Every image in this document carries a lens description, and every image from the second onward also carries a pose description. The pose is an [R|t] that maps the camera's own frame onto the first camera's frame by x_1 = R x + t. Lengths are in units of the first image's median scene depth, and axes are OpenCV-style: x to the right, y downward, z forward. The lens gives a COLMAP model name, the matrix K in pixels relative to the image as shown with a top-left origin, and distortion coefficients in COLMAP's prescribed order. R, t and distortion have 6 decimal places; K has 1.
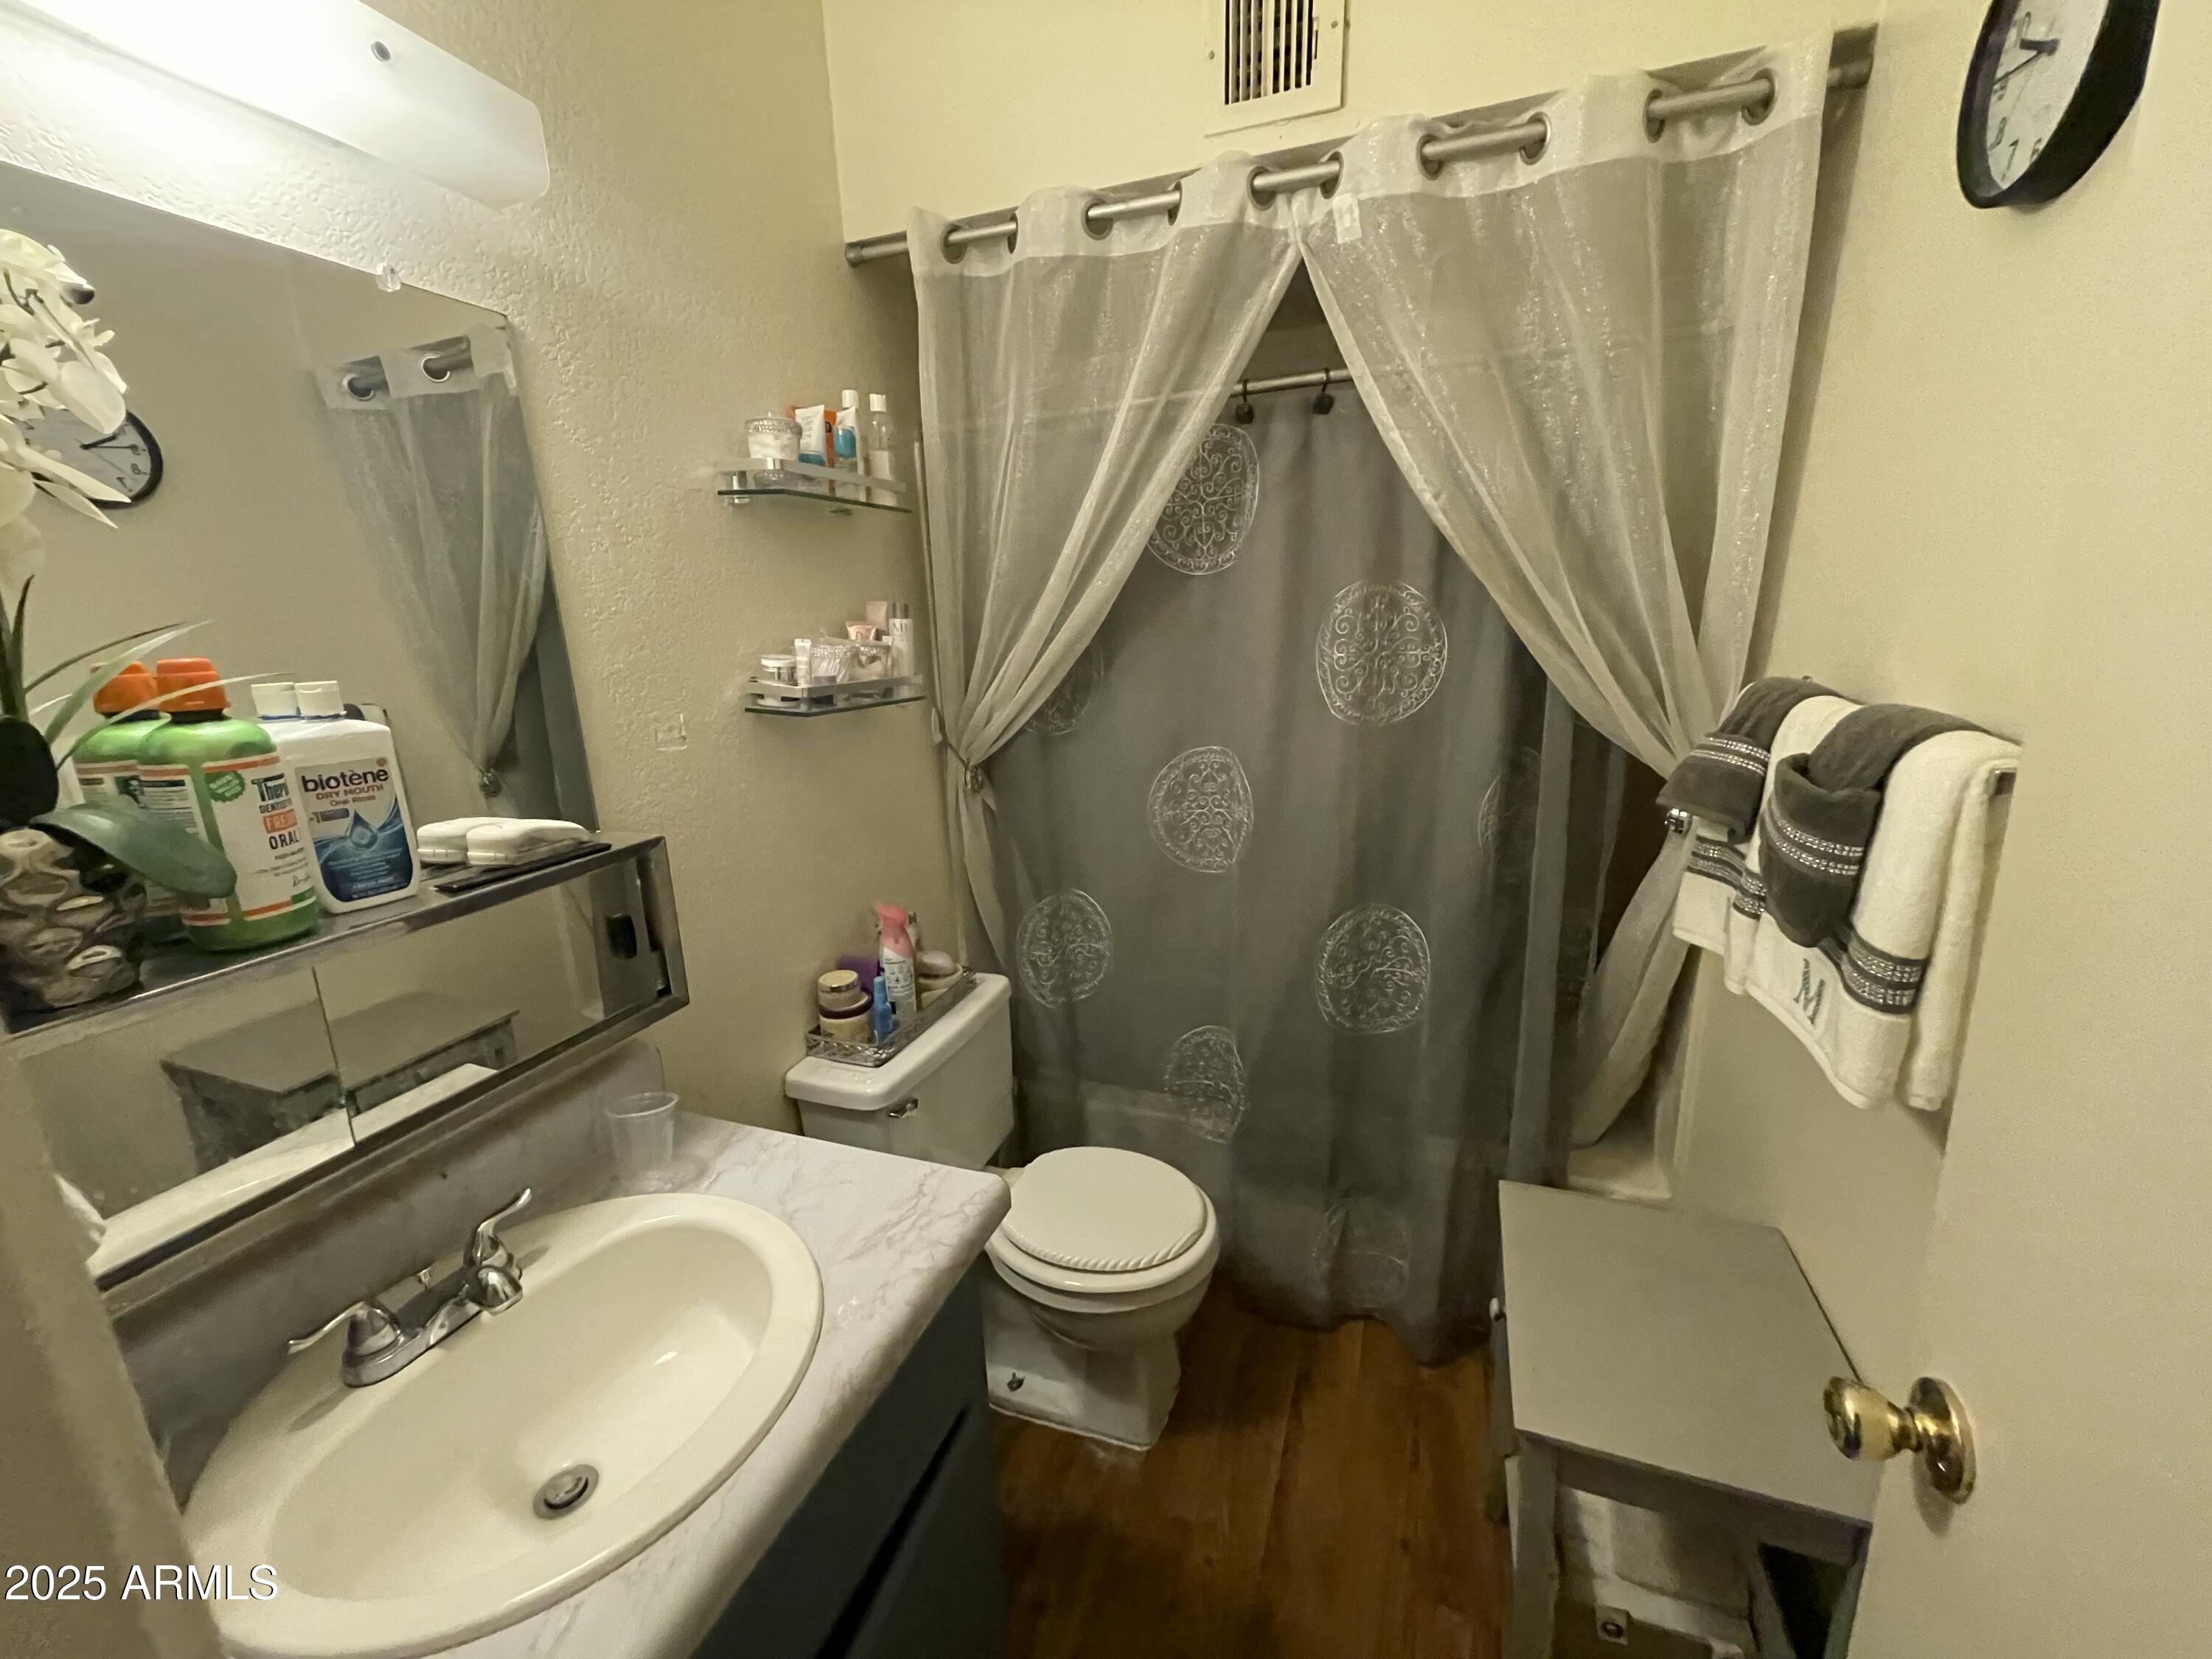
lens RADIAL K [[887.7, 0, 1102.5], [0, 887.7, 831.6], [0, 0, 1]] dist [-0.001092, 0.000136]
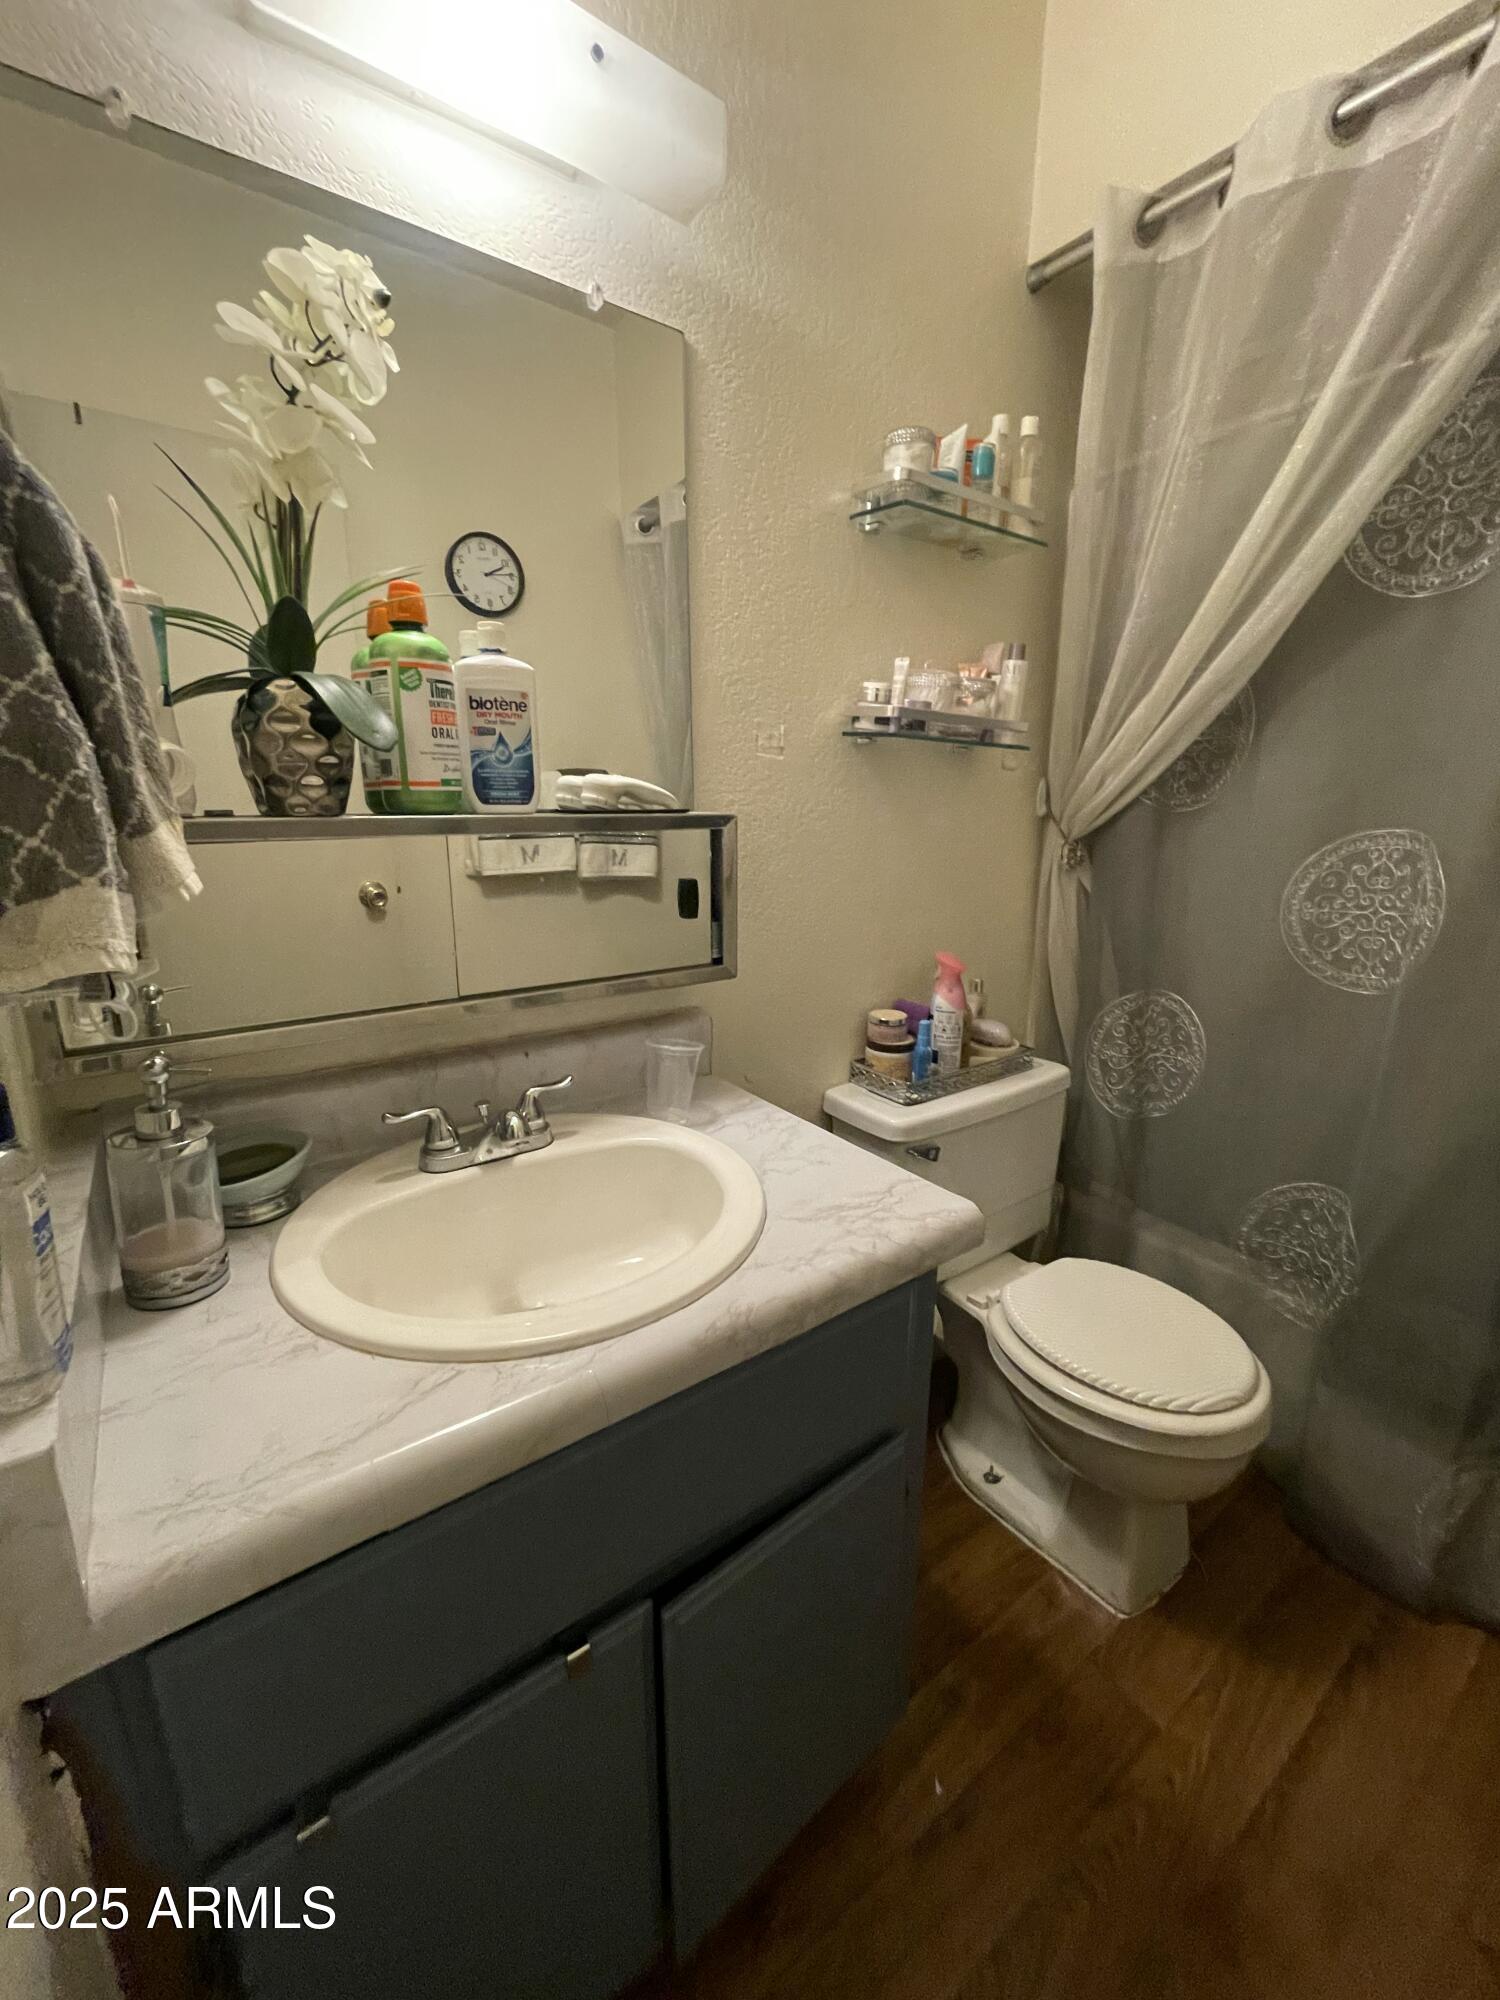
lens RADIAL K [[802.6, 0, 753.4], [0, 802.6, 999.1], [0, 0, 1]] dist [-0.001092, 0.000136]
pose [[0.833324, 0.173827, -0.524744, 0.057813], [-0.164097, 0.984270, 0.065454, 0.114415], [0.527867, 0.031564, 0.848740, 0.130147]]
